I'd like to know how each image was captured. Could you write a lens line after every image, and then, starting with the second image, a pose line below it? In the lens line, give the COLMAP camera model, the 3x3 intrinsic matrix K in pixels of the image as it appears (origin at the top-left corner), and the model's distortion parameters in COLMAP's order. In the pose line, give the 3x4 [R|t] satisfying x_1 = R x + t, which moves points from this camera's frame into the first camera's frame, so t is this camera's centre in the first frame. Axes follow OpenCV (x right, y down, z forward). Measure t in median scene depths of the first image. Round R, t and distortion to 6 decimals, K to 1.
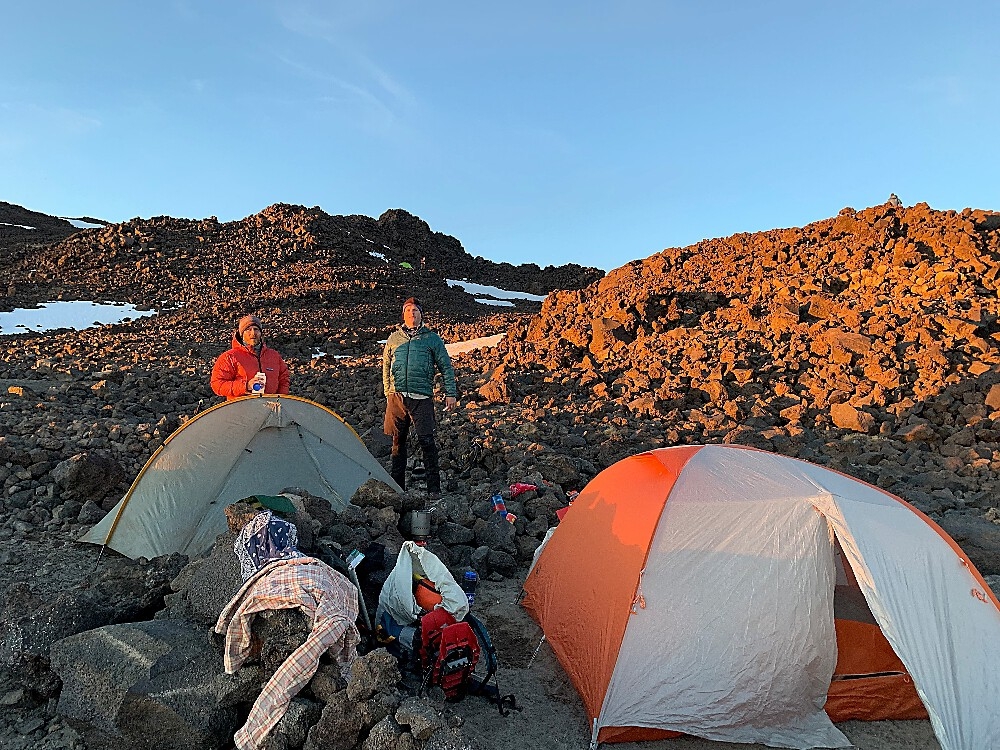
lens RADIAL K [[912.0, 0, 500.0], [0, 912.0, 375.0], [0, 0, 1]] dist [0.013023, -0.101394]
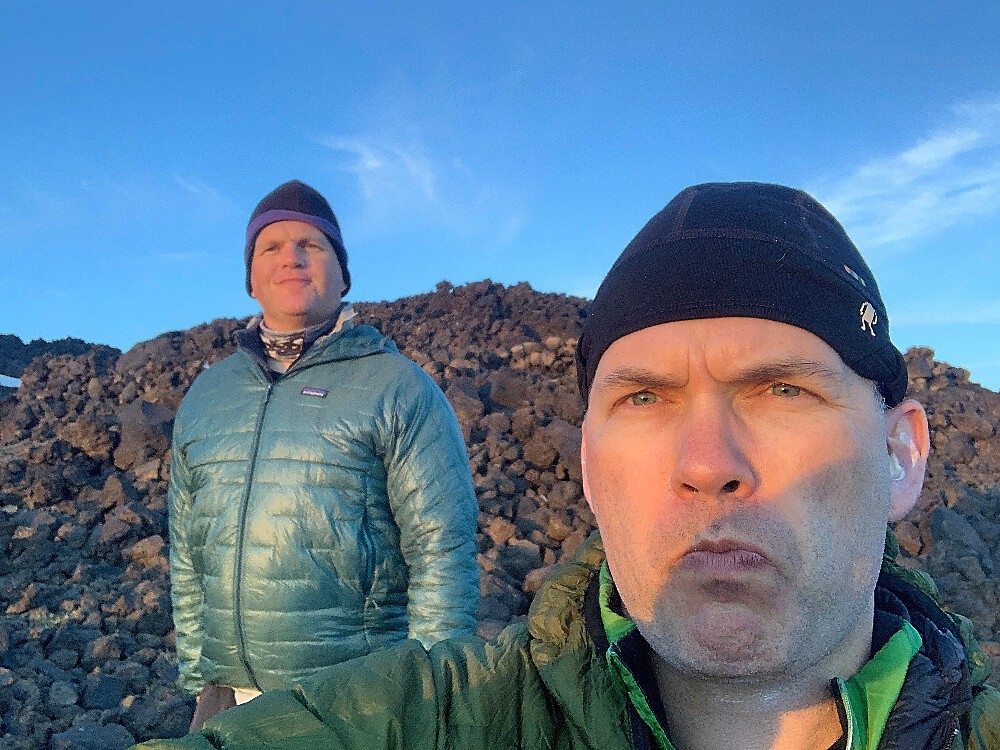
lens RADIAL K [[912.0, 0, 500.0], [0, 912.0, 375.0], [0, 0, 1]] dist [0.013023, -0.101394]
pose [[0.865776, 0.032016, 0.499407, 0.025015], [0.024823, 0.993975, -0.106756, -0.014873], [-0.499816, 0.104823, 0.859765, 0.407707]]
